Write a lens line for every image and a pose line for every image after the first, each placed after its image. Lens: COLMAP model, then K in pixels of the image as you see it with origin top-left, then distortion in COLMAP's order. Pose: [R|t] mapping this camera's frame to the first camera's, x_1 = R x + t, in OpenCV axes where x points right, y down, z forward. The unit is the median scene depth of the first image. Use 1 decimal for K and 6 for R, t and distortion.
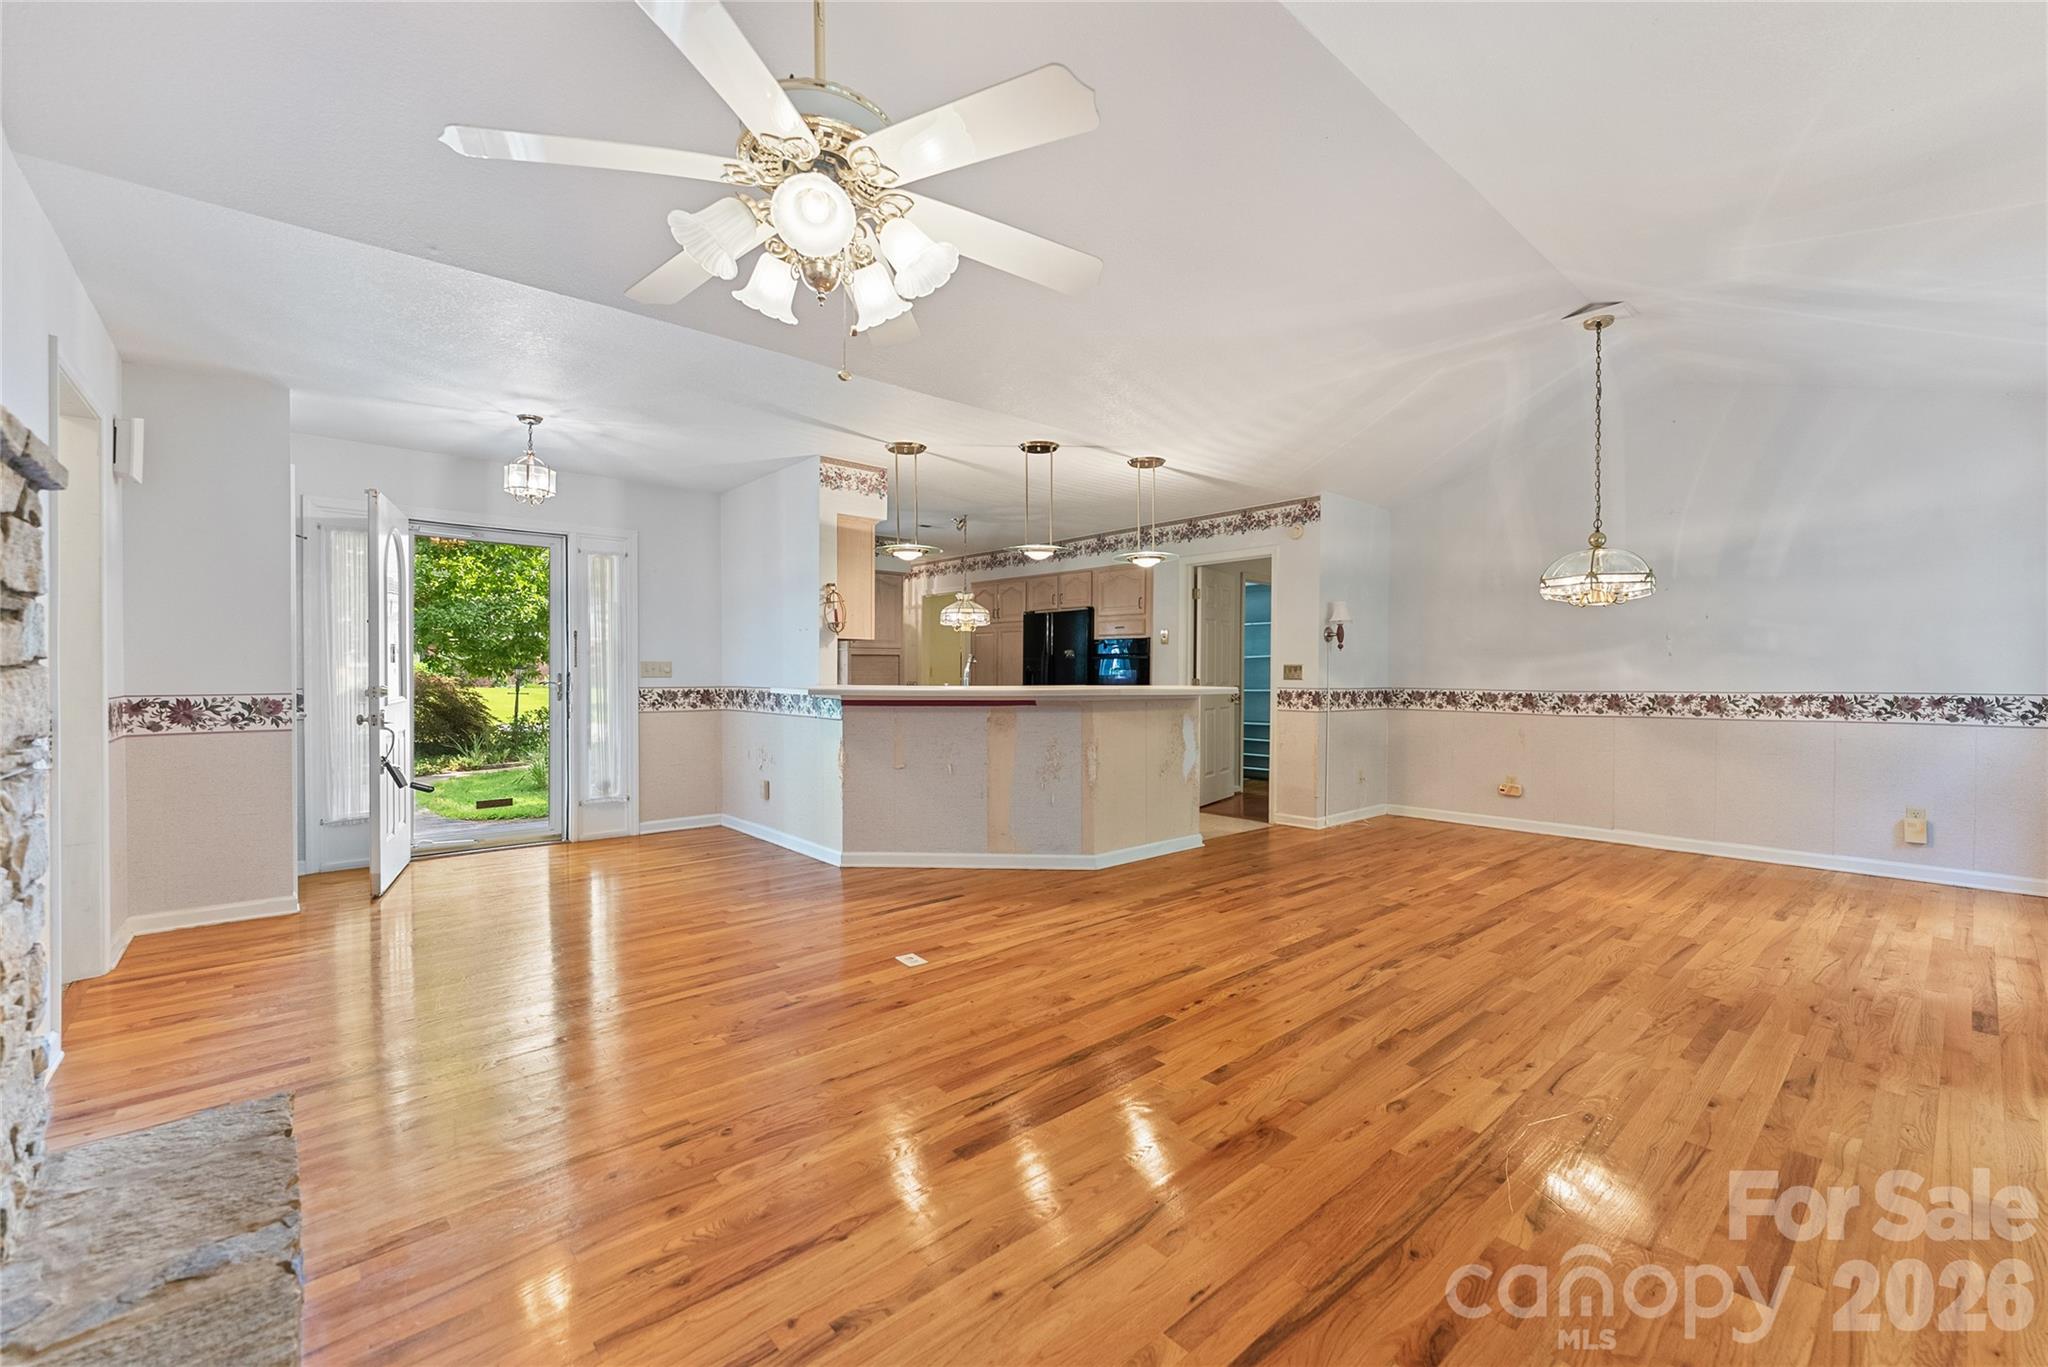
lens RADIAL K [[845.4, 0, 1029.2], [0, 845.4, 662.4], [0, 0, 1]] dist [0.001382, -0.000447]
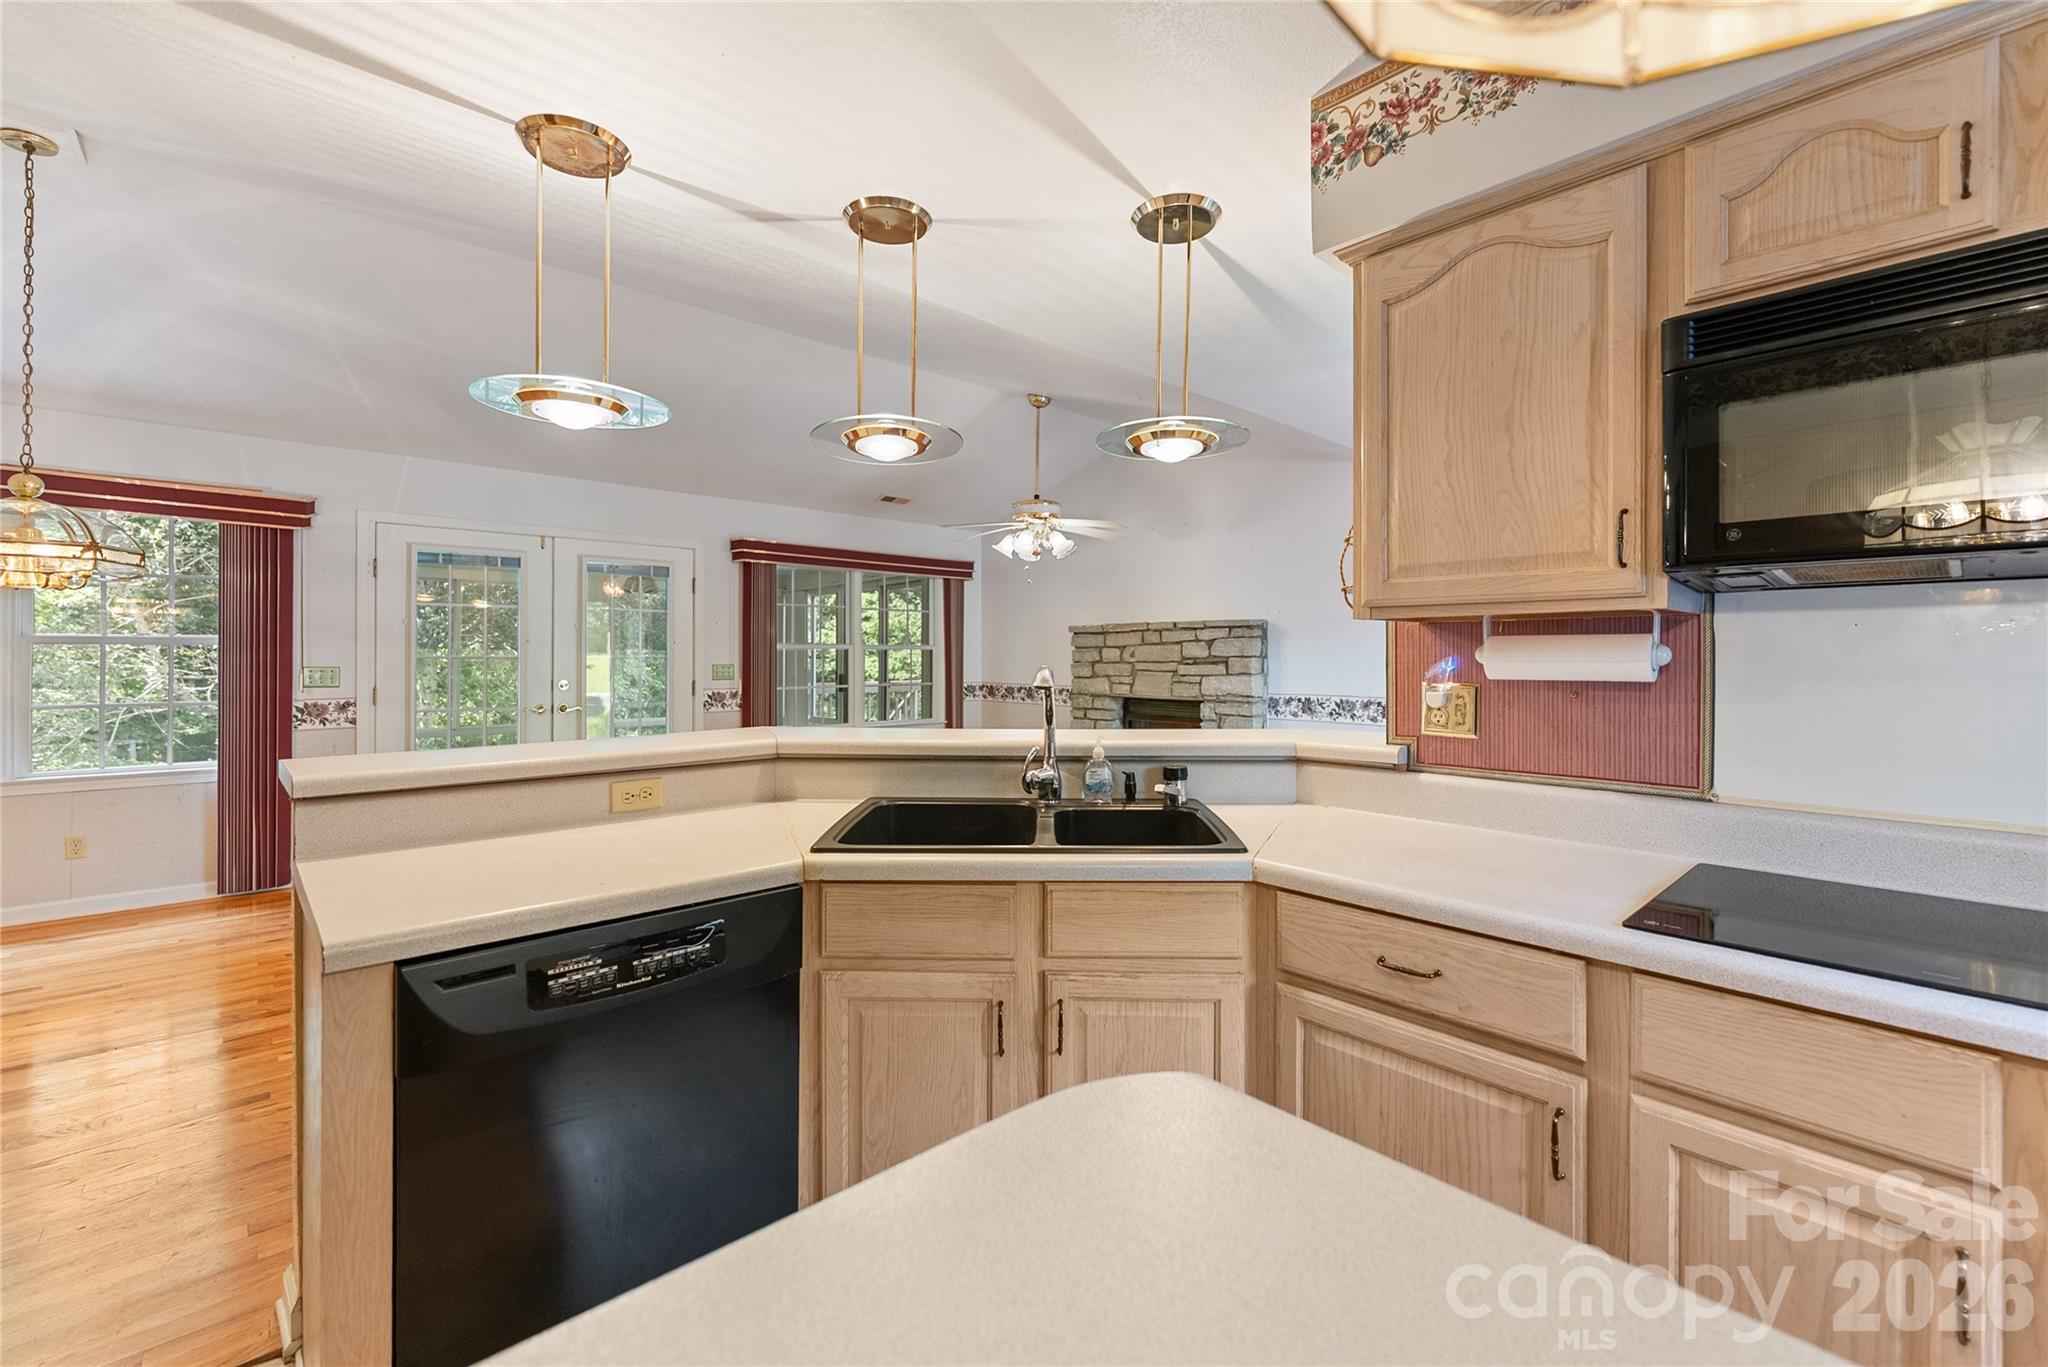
lens RADIAL K [[845.4, 0, 1029.2], [0, 845.4, 662.4], [0, 0, 1]] dist [0.001382, -0.000447]
pose [[-0.999840, -0.000762, -0.017886, -0.080960], [-0.000685, 0.999991, -0.004301, -0.015829], [0.017889, -0.004288, -0.999831, 2.030137]]
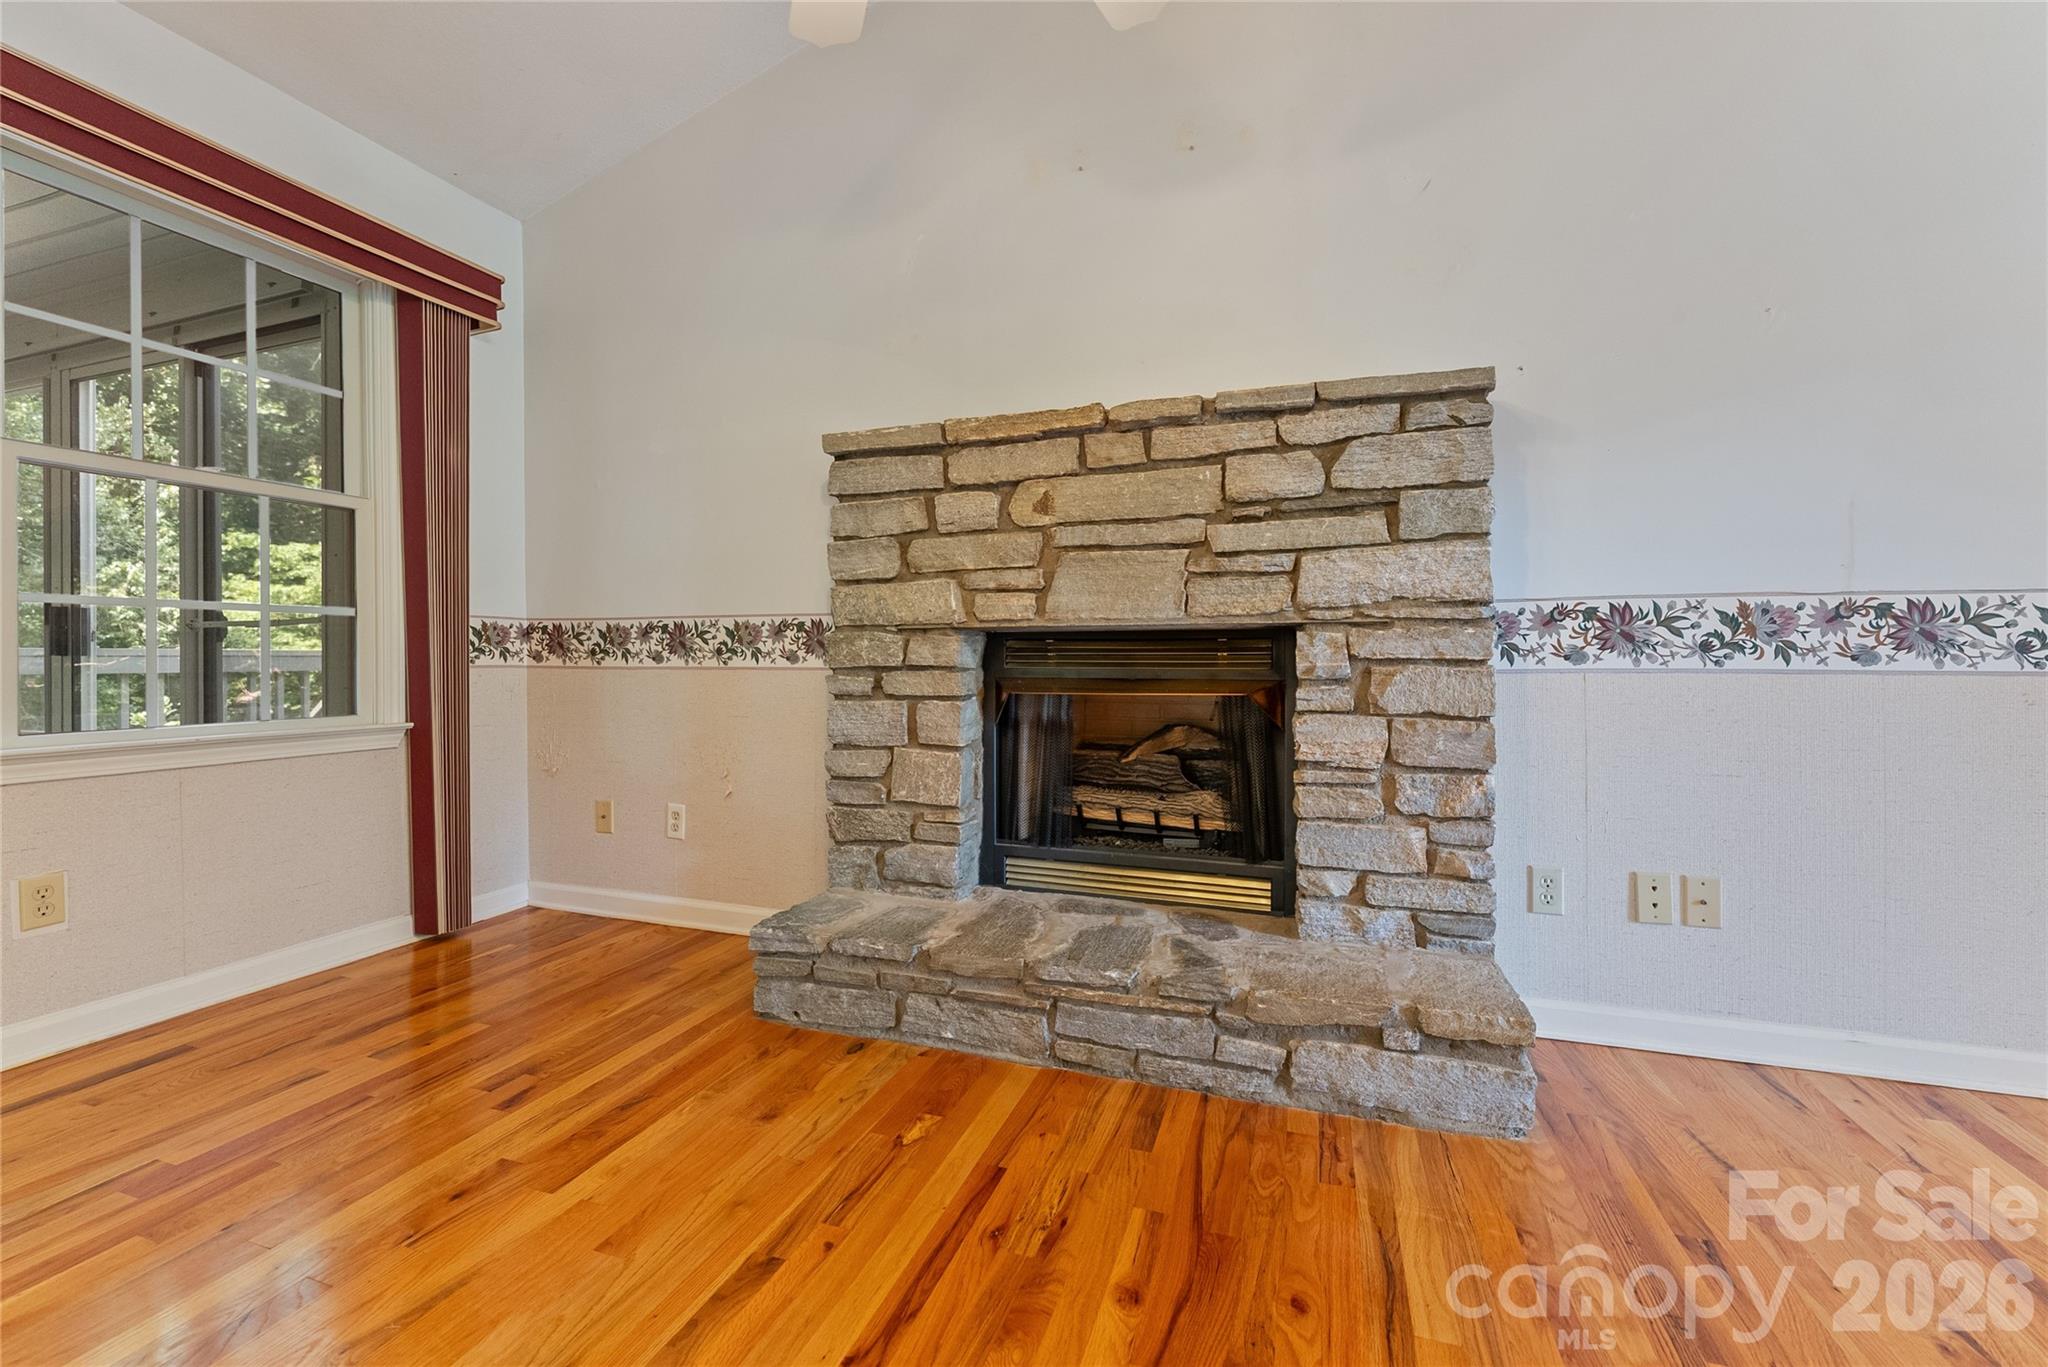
lens RADIAL K [[845.4, 0, 1029.2], [0, 845.4, 662.4], [0, 0, 1]] dist [0.001382, -0.000447]
pose [[-0.870713, 0.003995, -0.491776, -0.016245], [0.007132, 0.999964, -0.004504, 0.079088], [0.491740, -0.007429, -0.870710, 0.771095]]
